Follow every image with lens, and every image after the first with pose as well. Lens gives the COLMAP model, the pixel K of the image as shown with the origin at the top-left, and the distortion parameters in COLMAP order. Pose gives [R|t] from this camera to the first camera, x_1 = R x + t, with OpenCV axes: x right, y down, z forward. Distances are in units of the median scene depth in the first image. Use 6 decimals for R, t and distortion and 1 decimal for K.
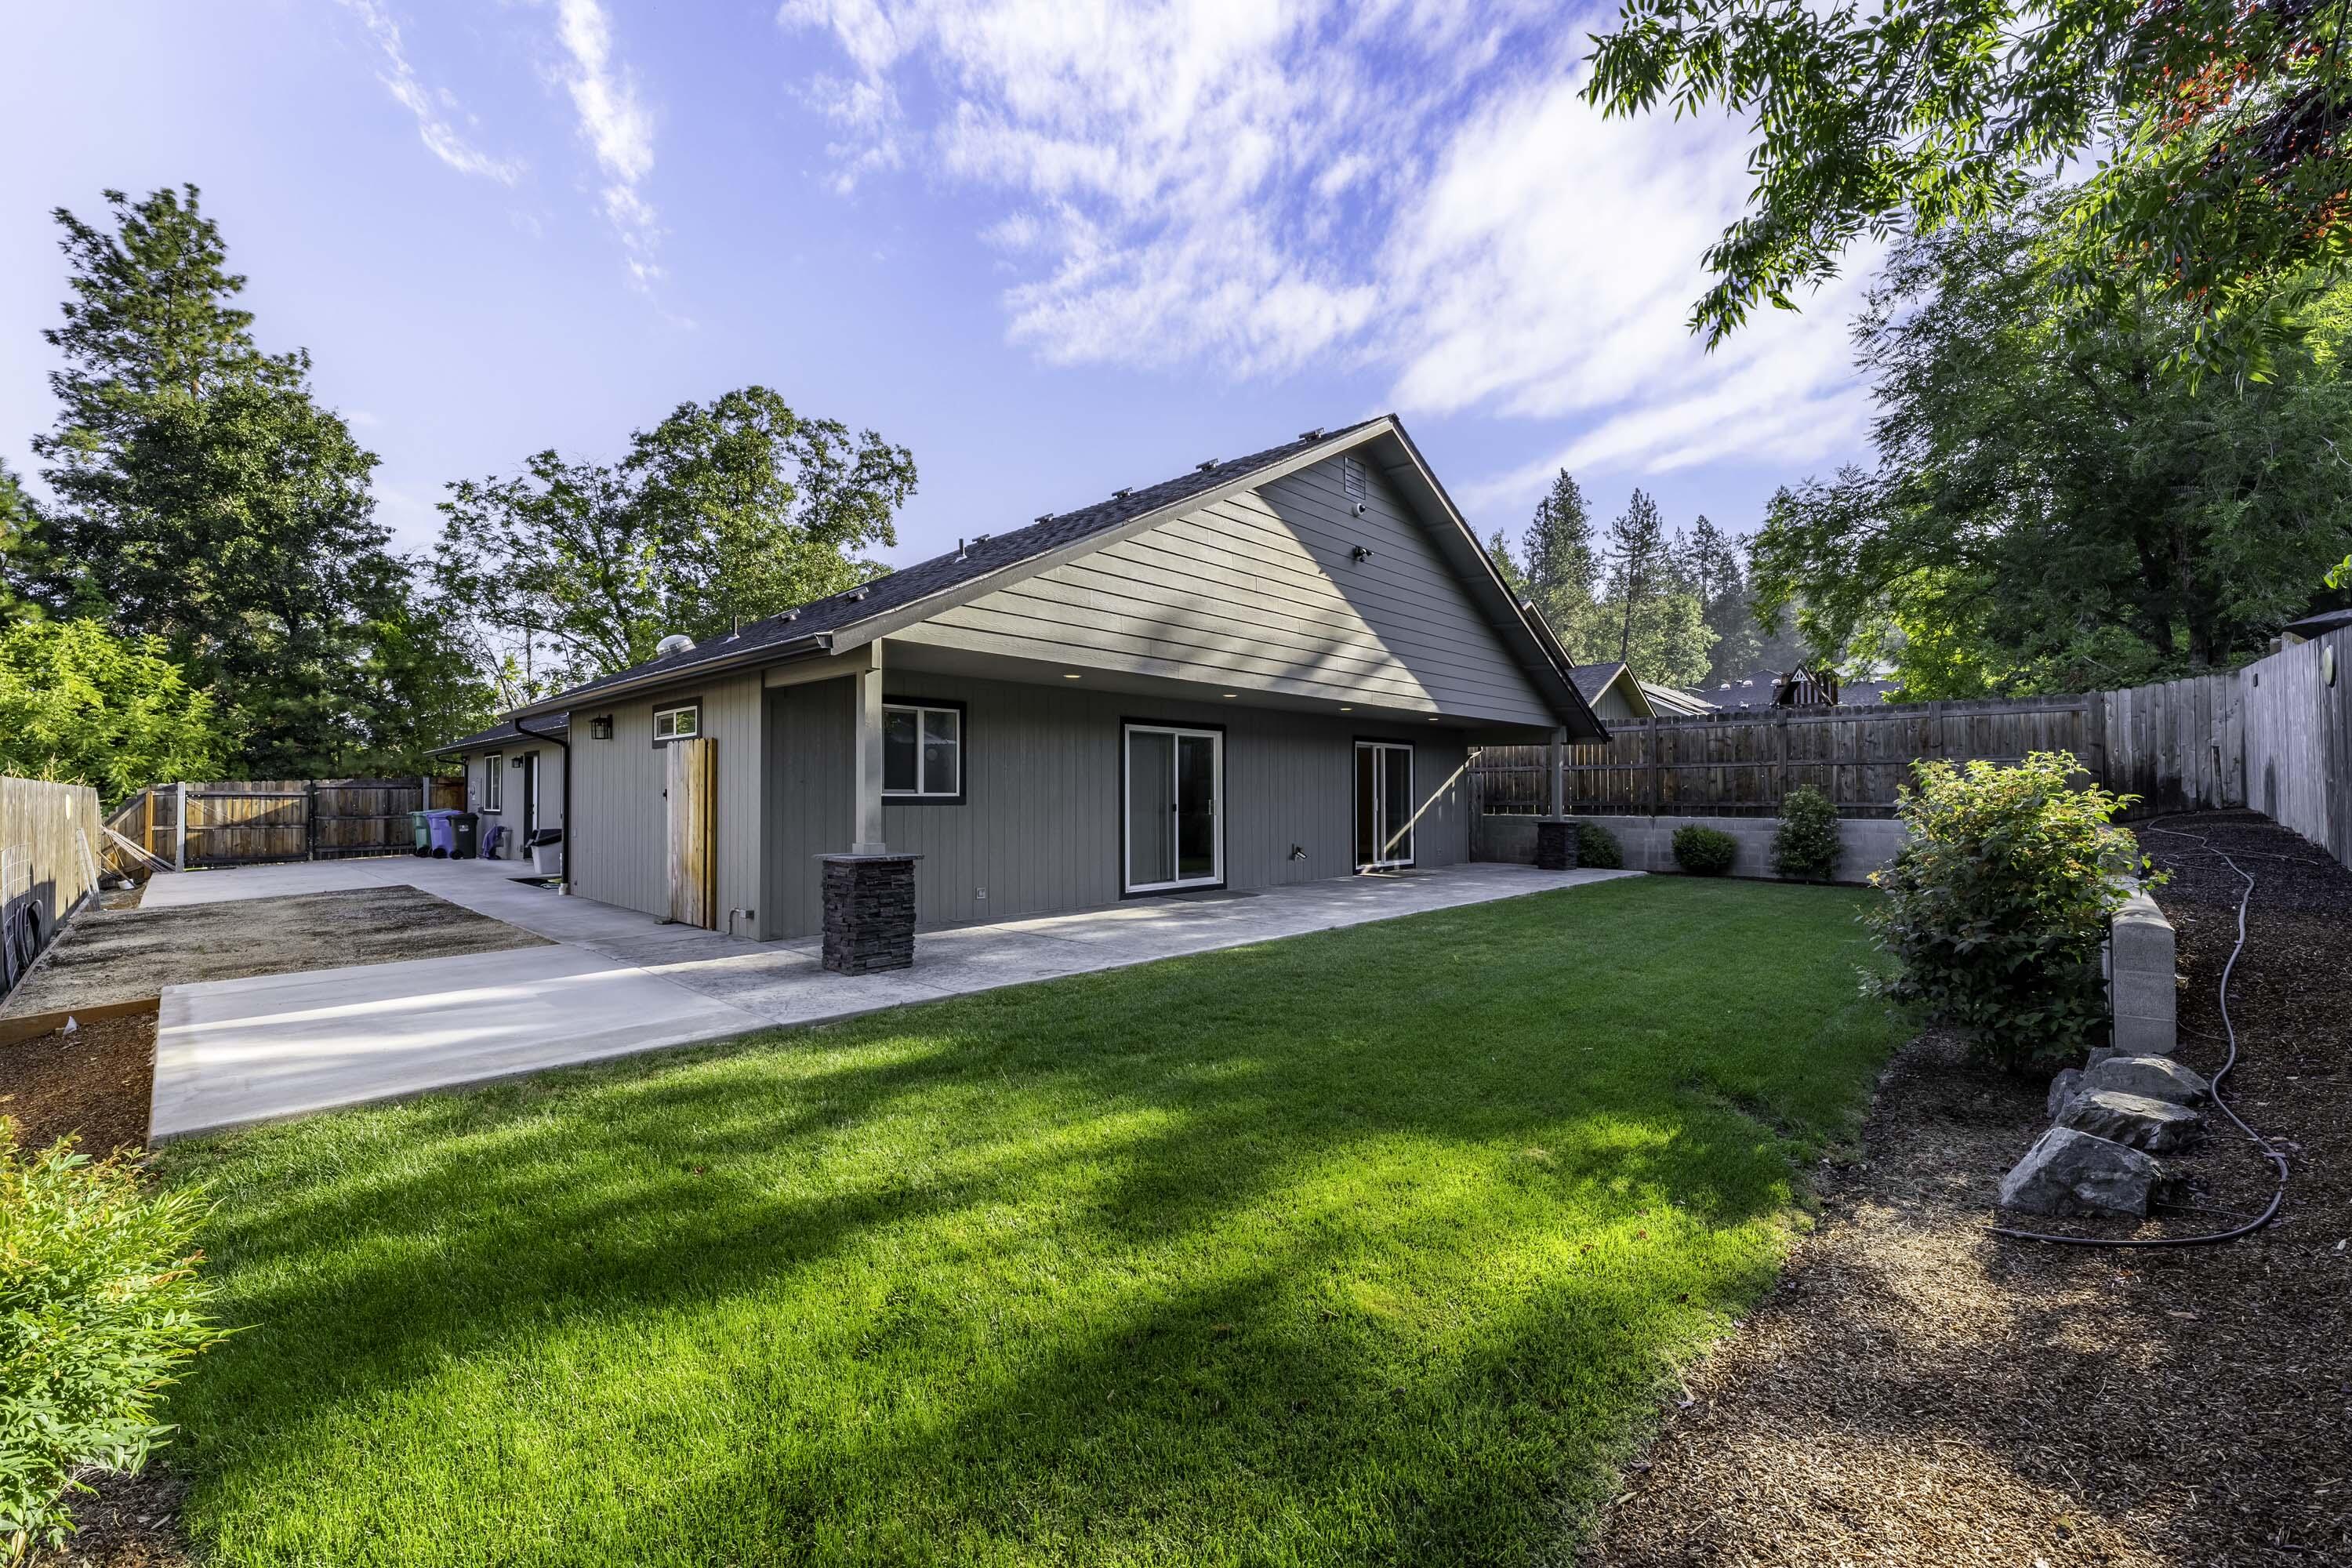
lens RADIAL K [[964.4, 0, 1186.3], [0, 964.4, 779.9], [0, 0, 1]] dist [-0.002084, -0.000509]
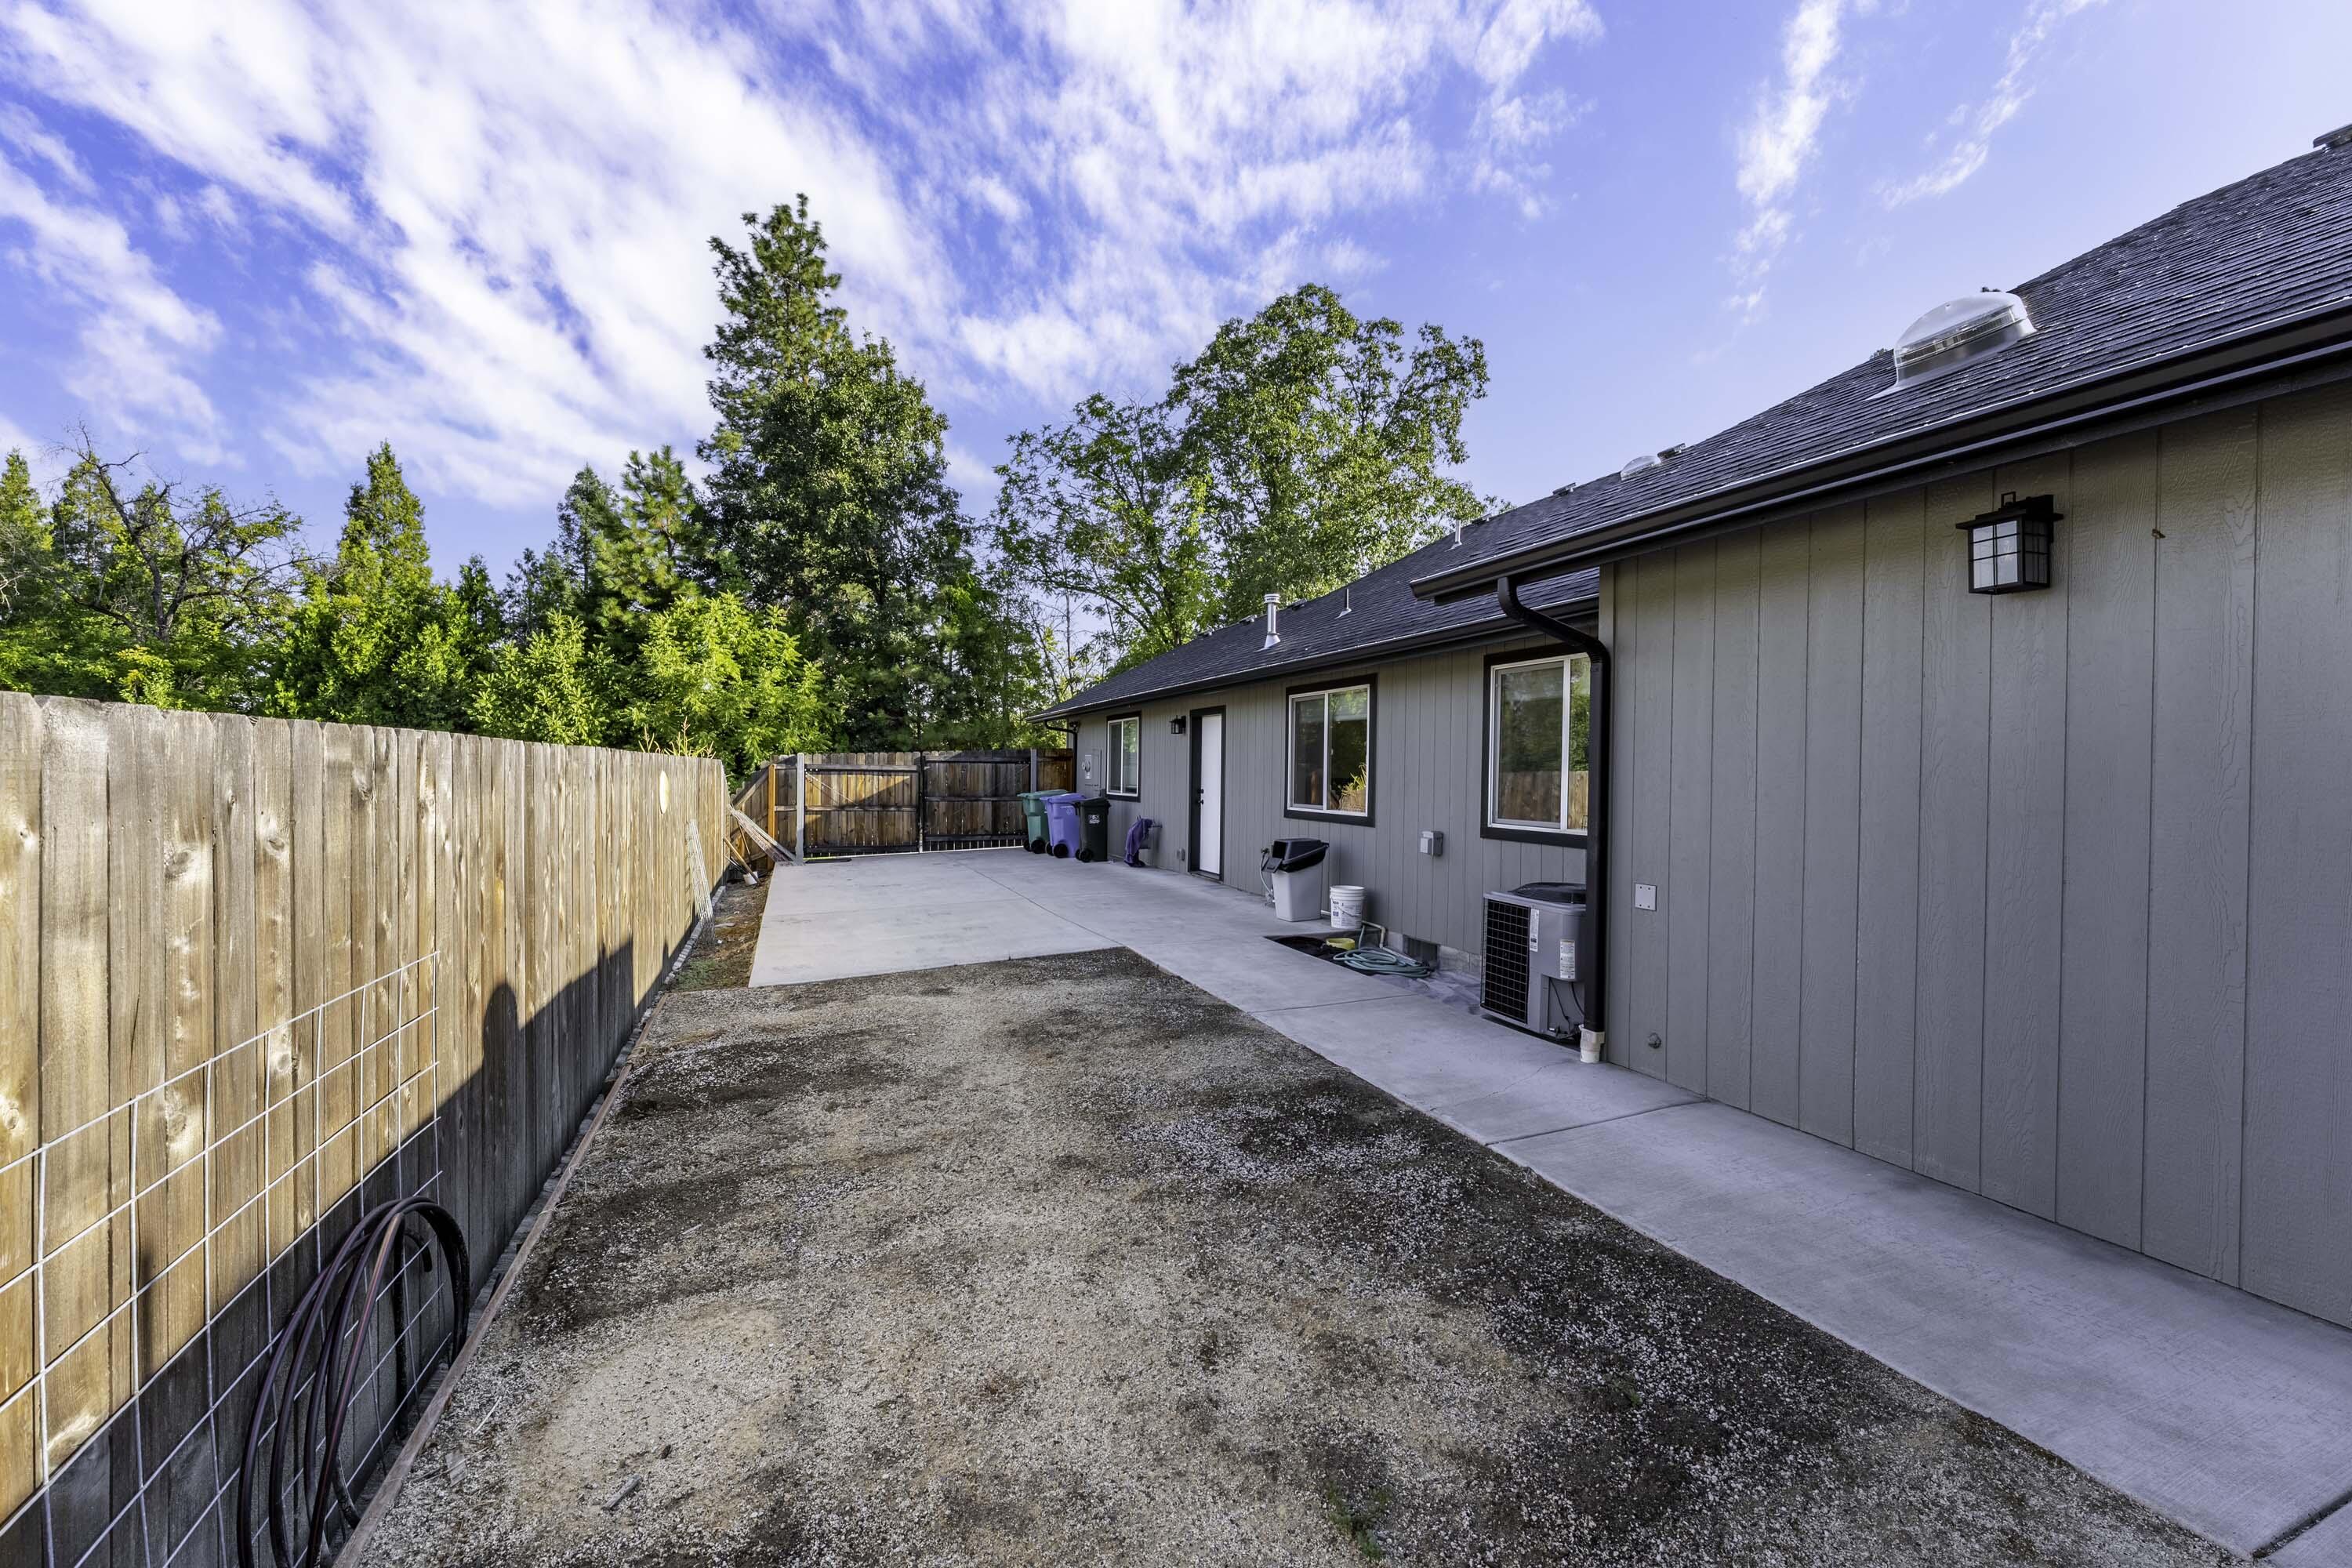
lens RADIAL K [[964.4, 0, 1169.9], [0, 964.4, 780.6], [0, 0, 1]] dist [-0.002084, -0.000509]
pose [[0.906074, 0.017070, -0.422775, -0.233981], [-0.006951, 0.999652, 0.025465, 0.001509], [0.423062, -0.020135, 0.905877, 0.220427]]
